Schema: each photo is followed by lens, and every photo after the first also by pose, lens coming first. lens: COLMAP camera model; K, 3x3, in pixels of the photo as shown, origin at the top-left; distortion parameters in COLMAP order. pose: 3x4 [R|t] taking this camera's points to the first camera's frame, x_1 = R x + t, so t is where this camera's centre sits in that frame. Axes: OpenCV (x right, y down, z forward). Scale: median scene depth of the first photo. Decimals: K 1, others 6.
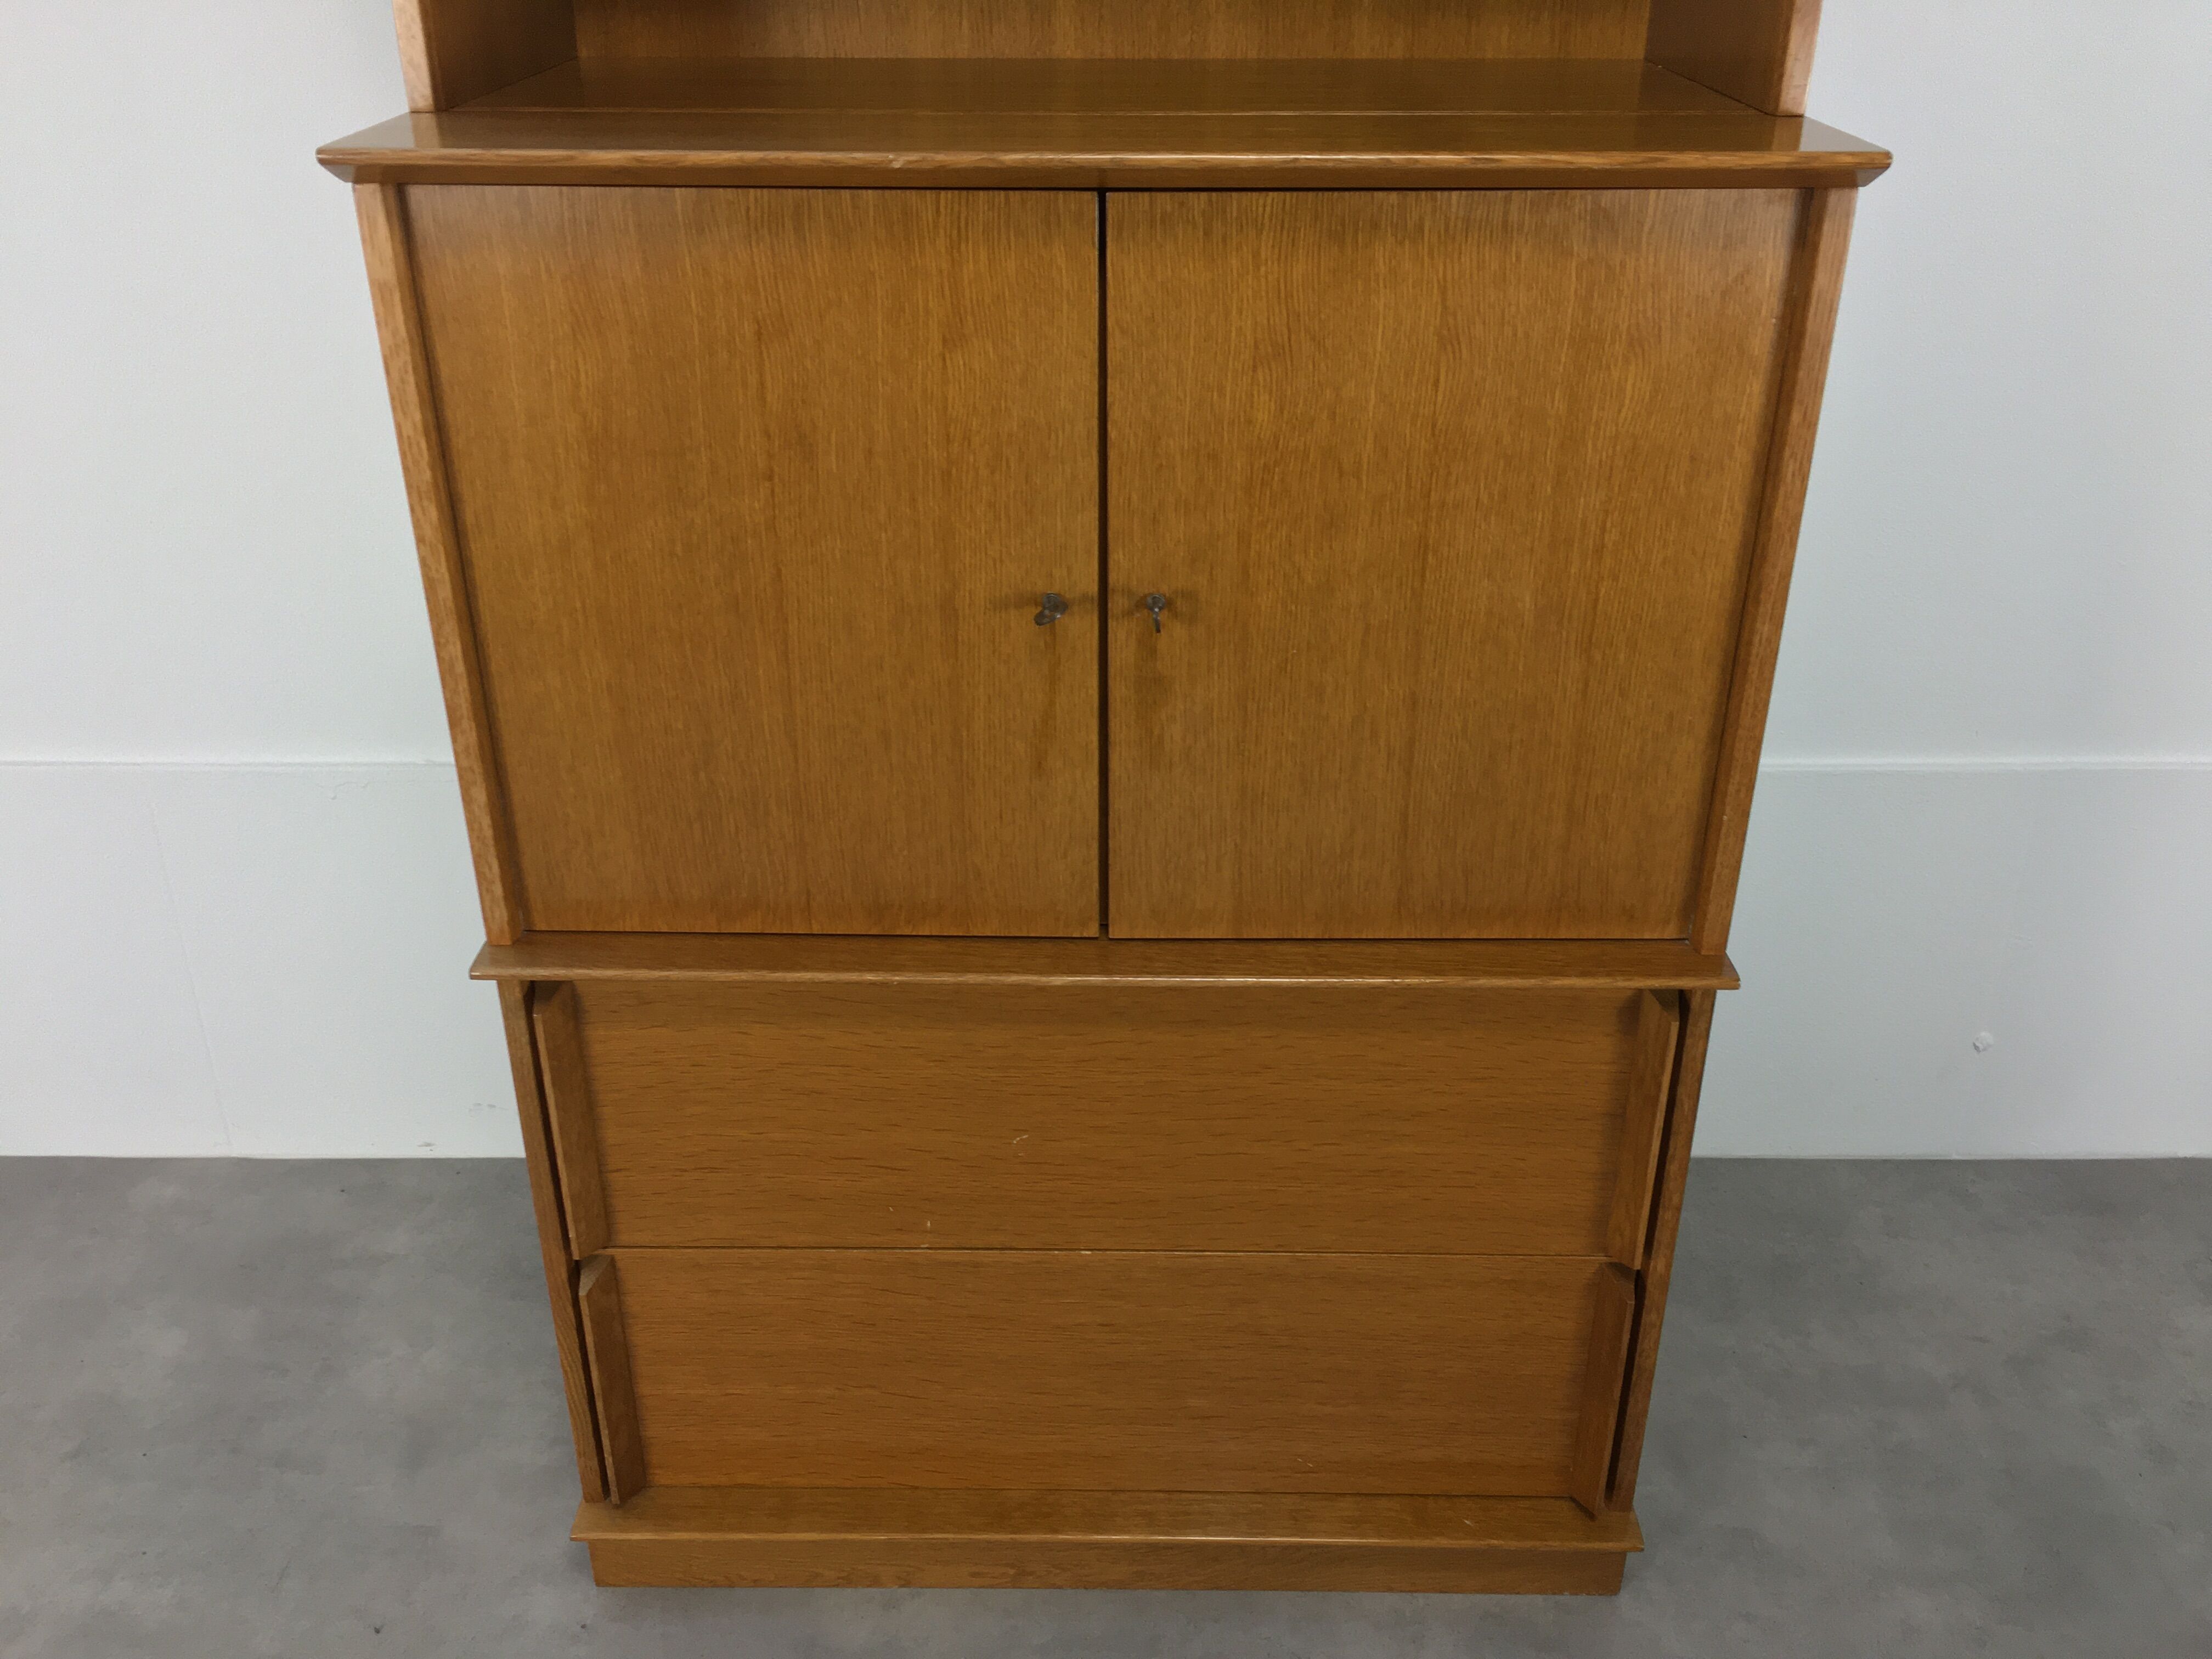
lens RADIAL K [[1893.5, 0, 1105.7], [0, 1893.5, 830.2], [0, 0, 1]] dist [0.067855, -0.105811]
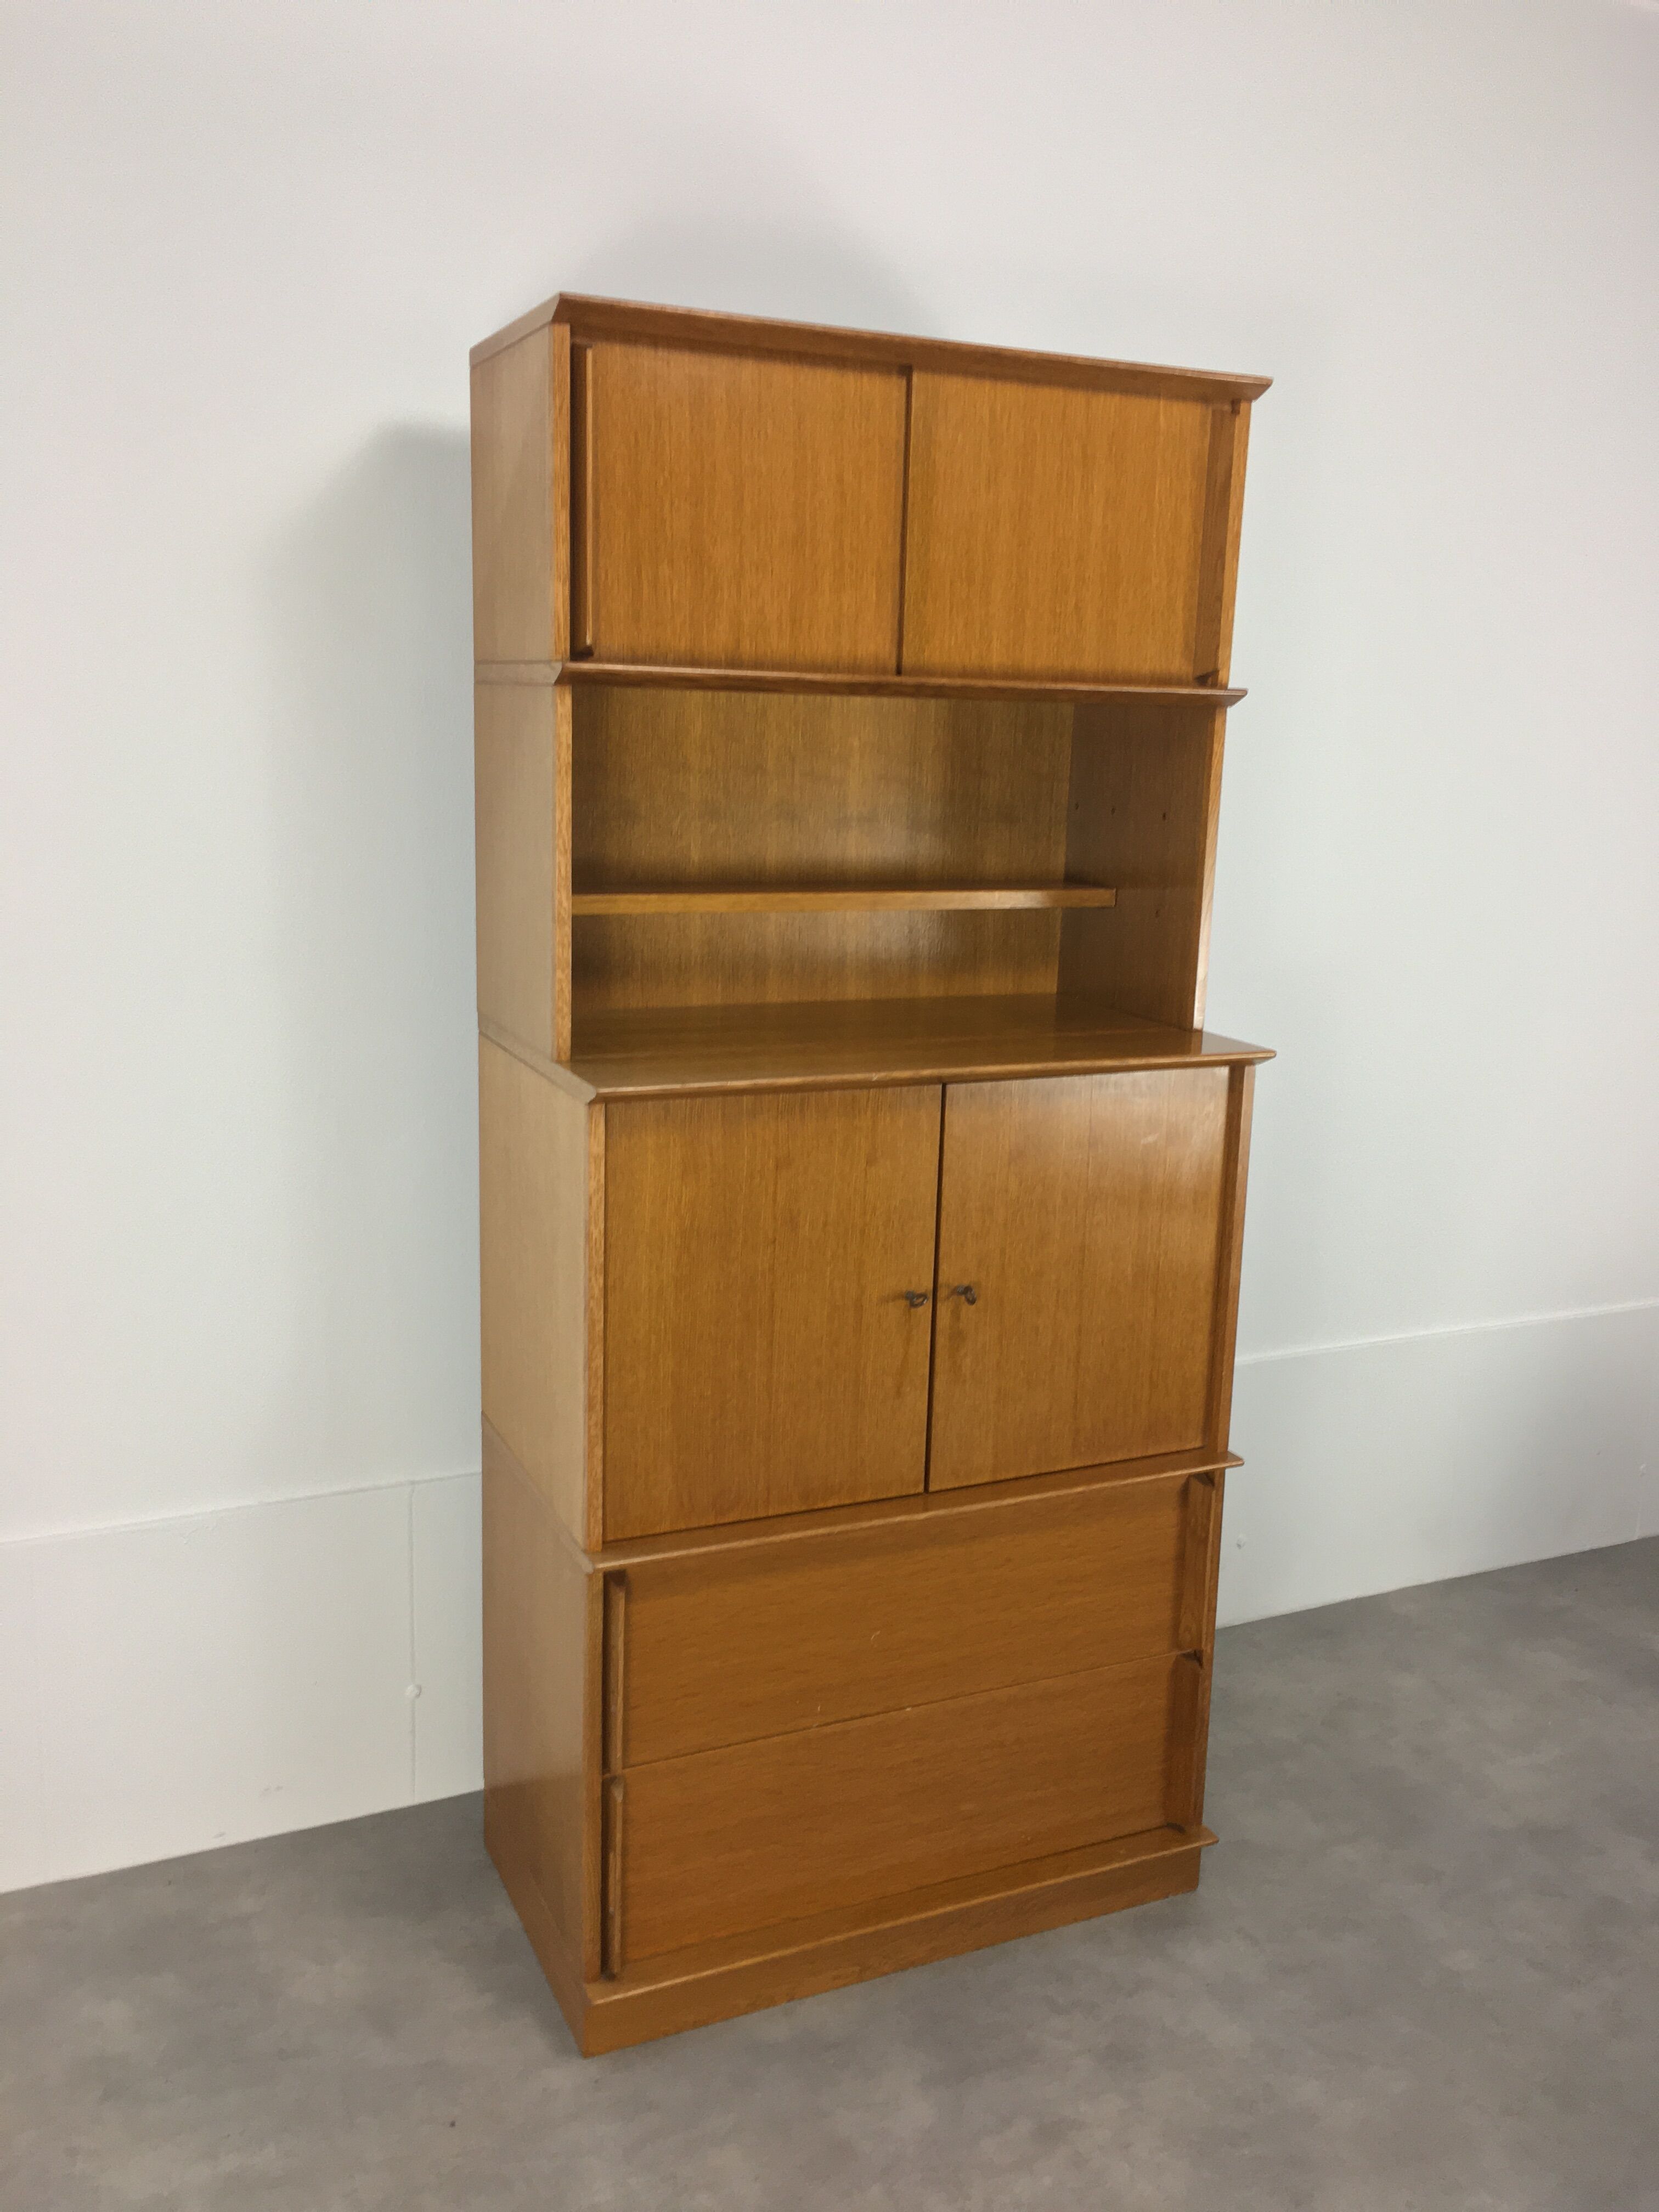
lens RADIAL K [[1893.5, 0, 826.0], [0, 1893.5, 1095.6], [0, 0, 1]] dist [0.067855, -0.105811]
pose [[0.904332, -0.058963, 0.422737, -0.729803], [0.169035, 0.958910, -0.227856, 0.082169], [-0.391932, 0.277515, 0.877140, -0.526570]]
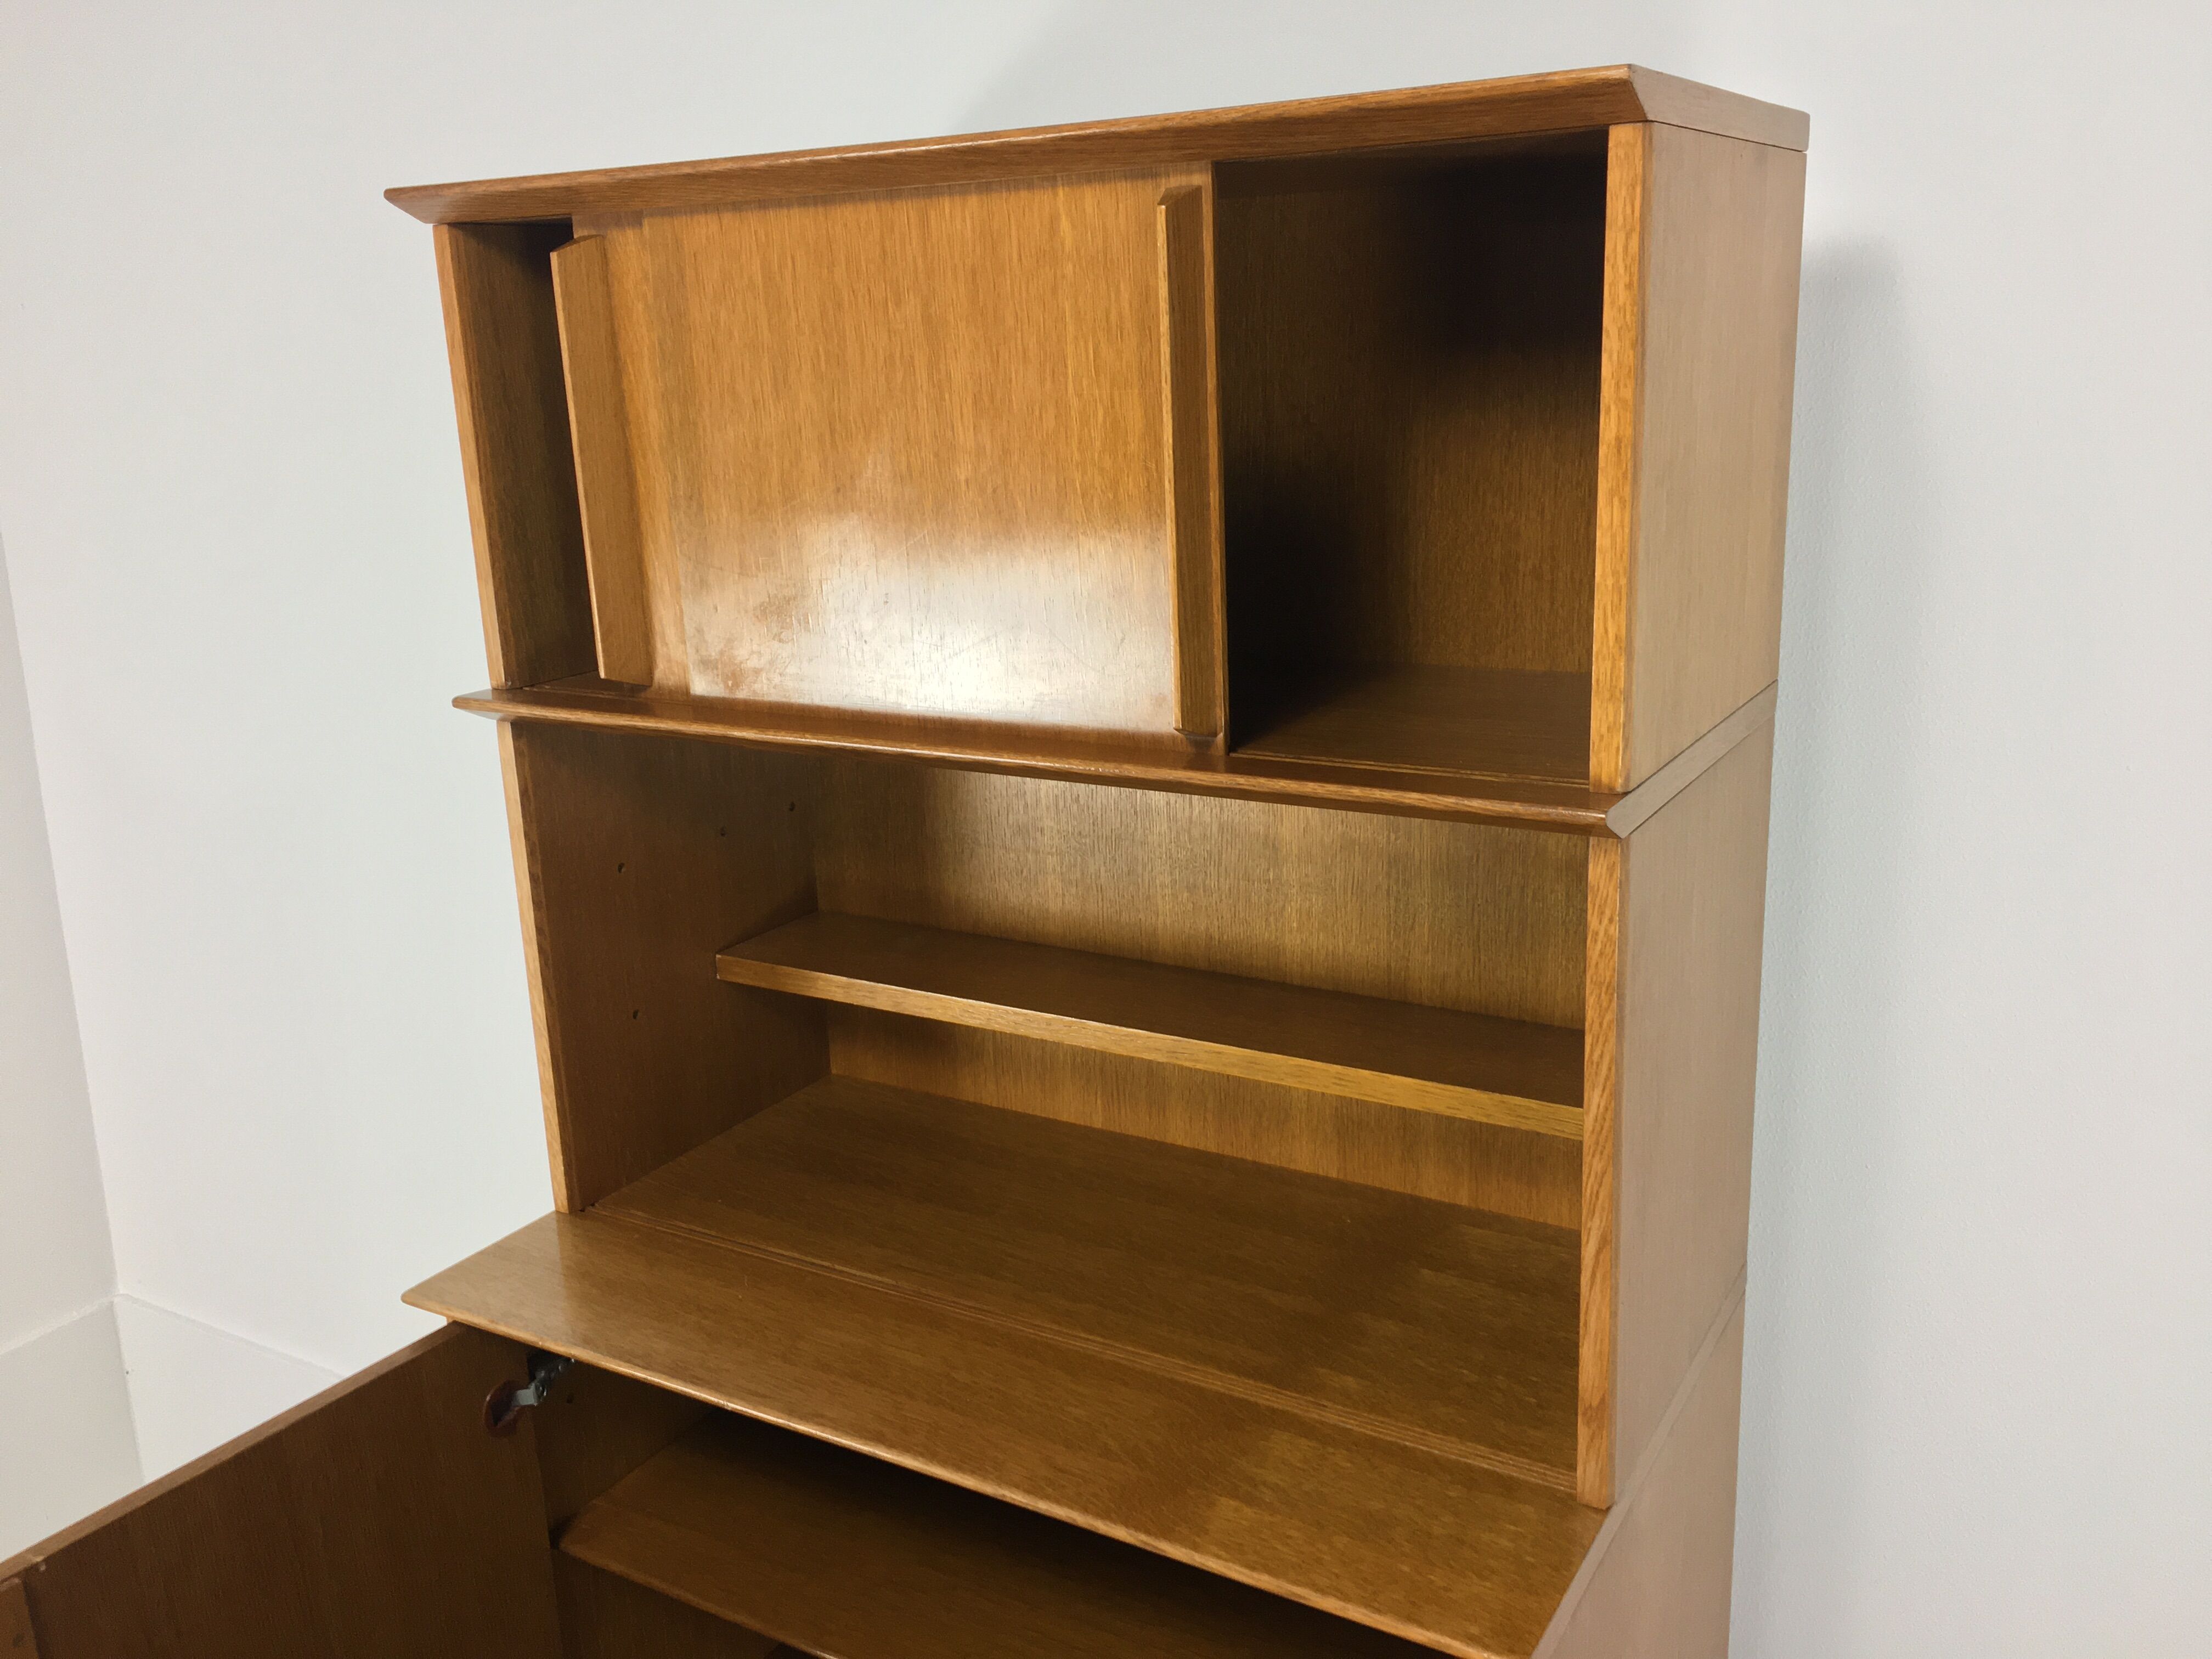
lens RADIAL K [[1880.8, 0, 1123.3], [0, 1880.8, 796.7], [0, 0, 1]] dist [0.033924, 0.000368]
pose [[0.867669, 0.085151, -0.489795, 0.477046], [-0.195557, 0.964256, -0.178793, -0.406494], [0.457064, 0.250916, 0.853308, 0.008771]]
